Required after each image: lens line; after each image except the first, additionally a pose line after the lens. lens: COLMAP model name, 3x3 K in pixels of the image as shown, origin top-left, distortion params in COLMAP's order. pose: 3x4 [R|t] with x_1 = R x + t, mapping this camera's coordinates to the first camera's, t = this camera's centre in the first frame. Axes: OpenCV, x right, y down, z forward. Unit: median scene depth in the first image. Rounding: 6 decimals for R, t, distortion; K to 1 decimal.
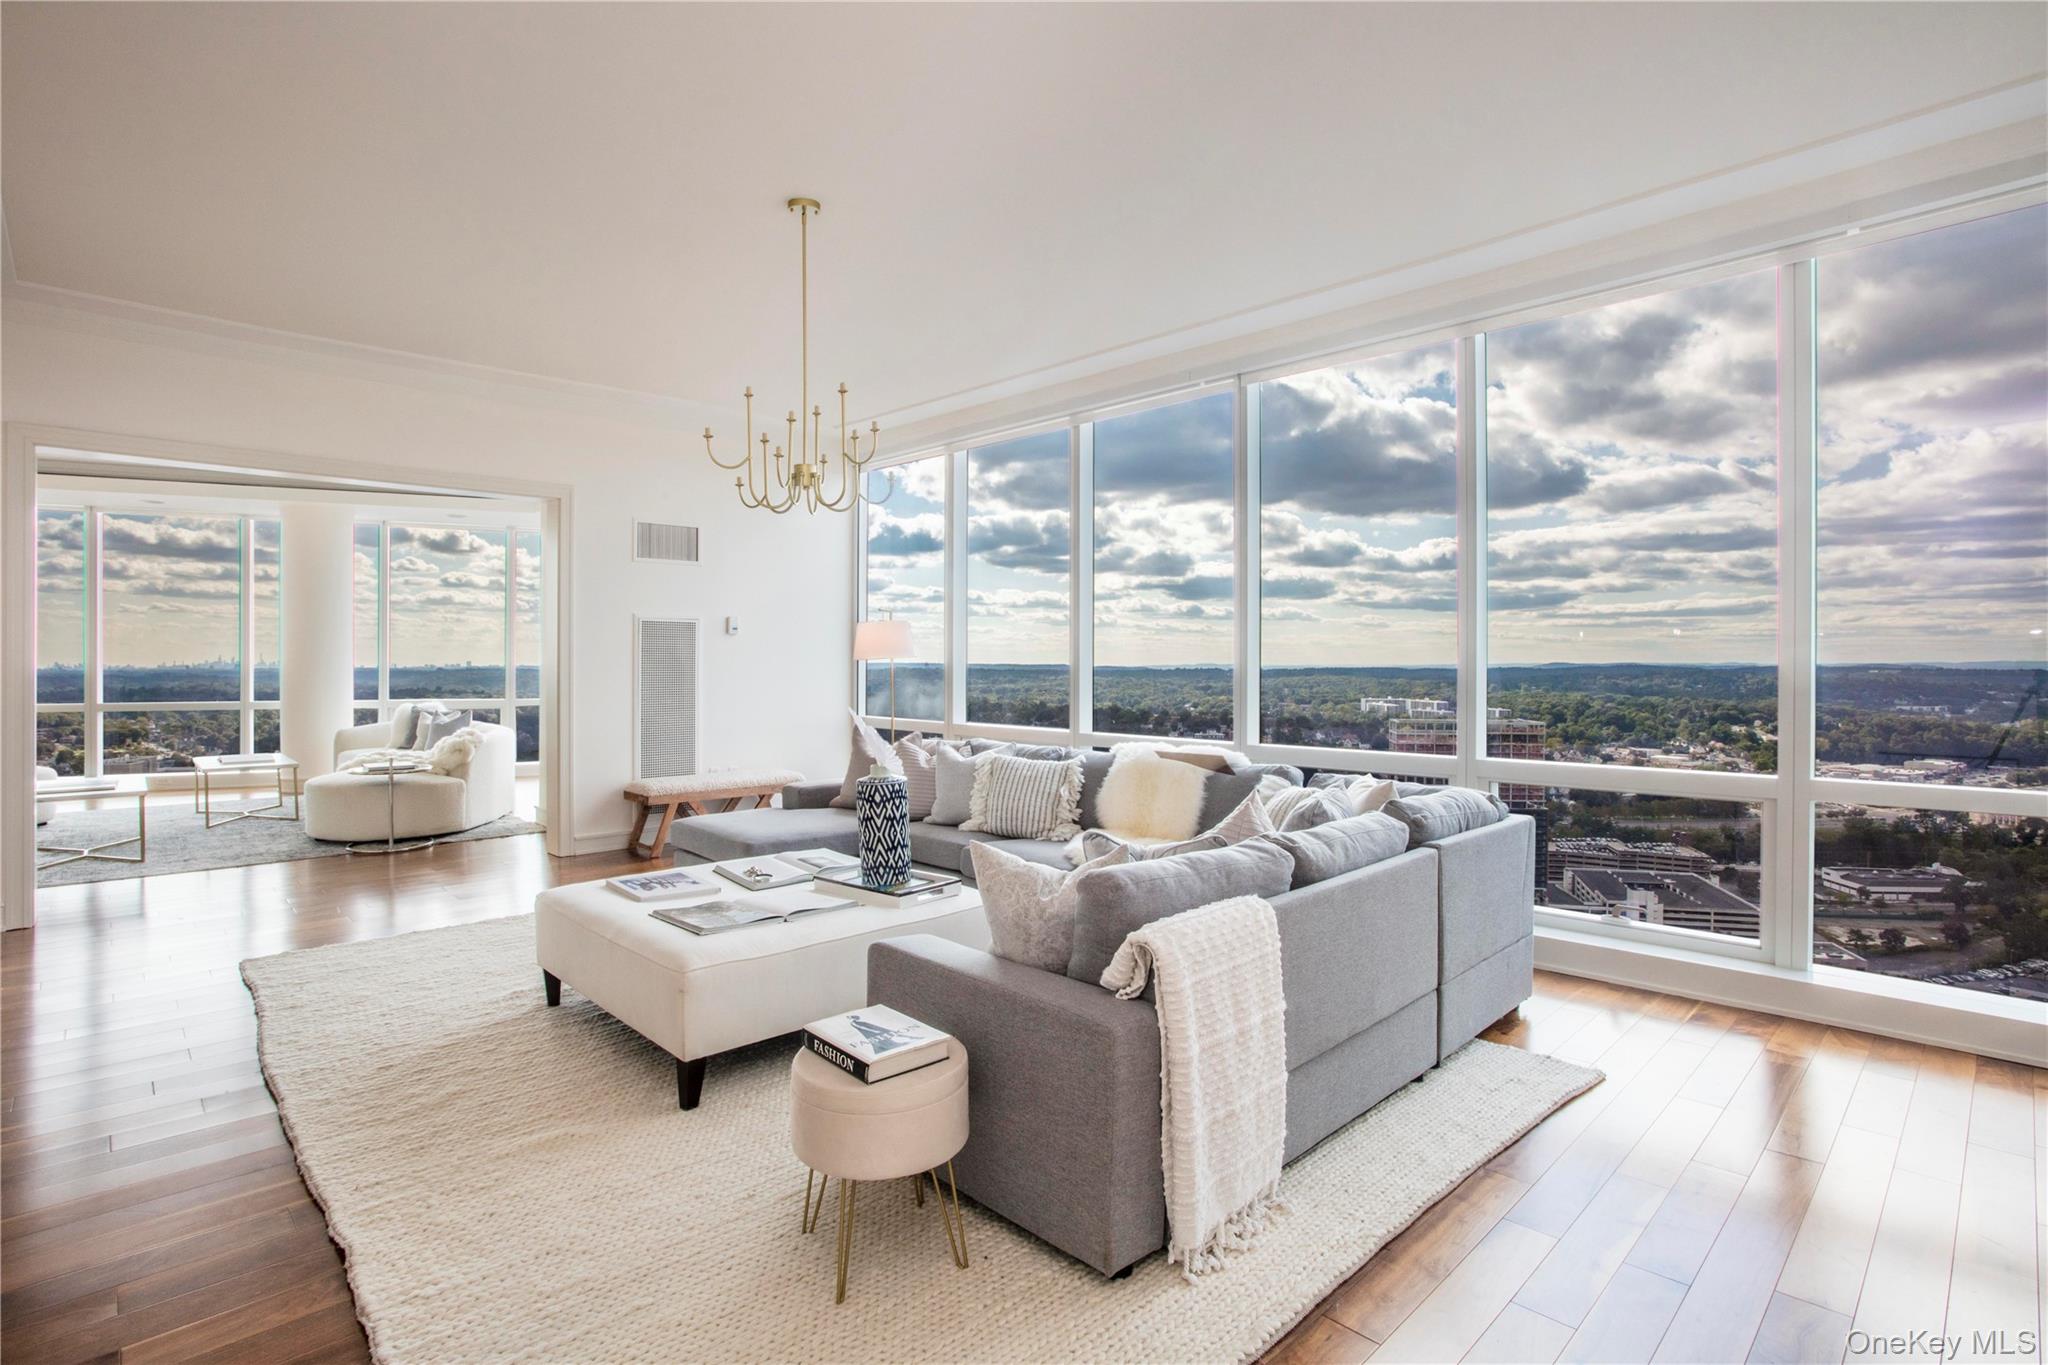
lens RADIAL K [[1013.5, 0, 1020.5], [0, 1013.5, 679.3], [0, 0, 1]] dist [-0.034675, 0.001903]
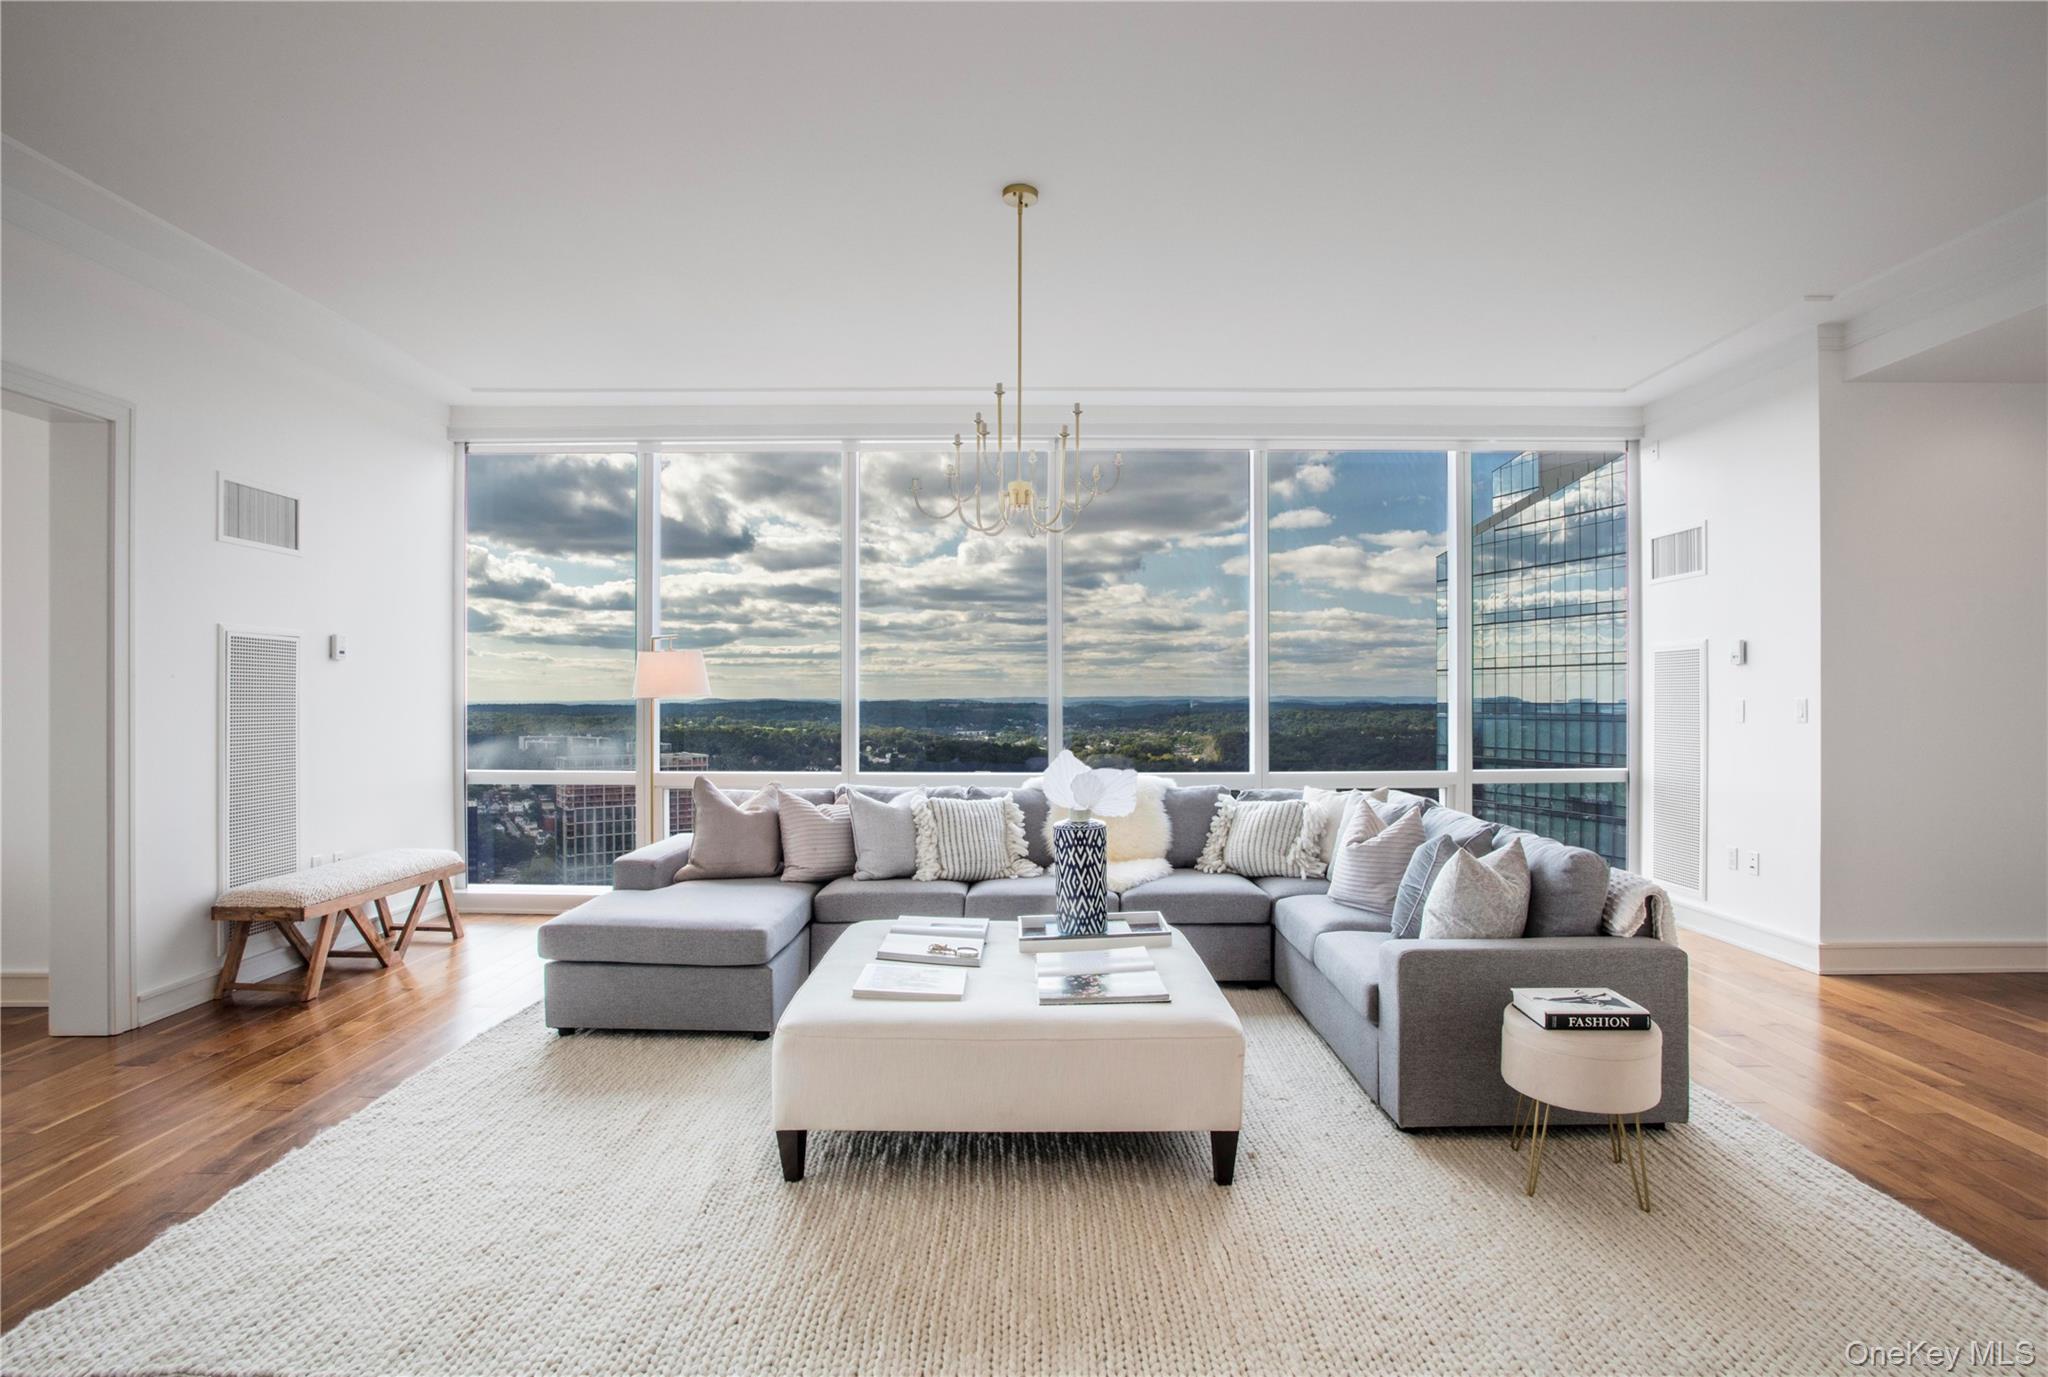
lens RADIAL K [[1013.5, 0, 1013.8], [0, 1013.5, 696.1], [0, 0, 1]] dist [-0.034675, 0.001903]
pose [[0.683200, 0.001819, 0.730229, -0.467058], [0.012215, 0.999829, -0.013920, -0.004865], [-0.730129, 0.018430, 0.683060, 0.203995]]
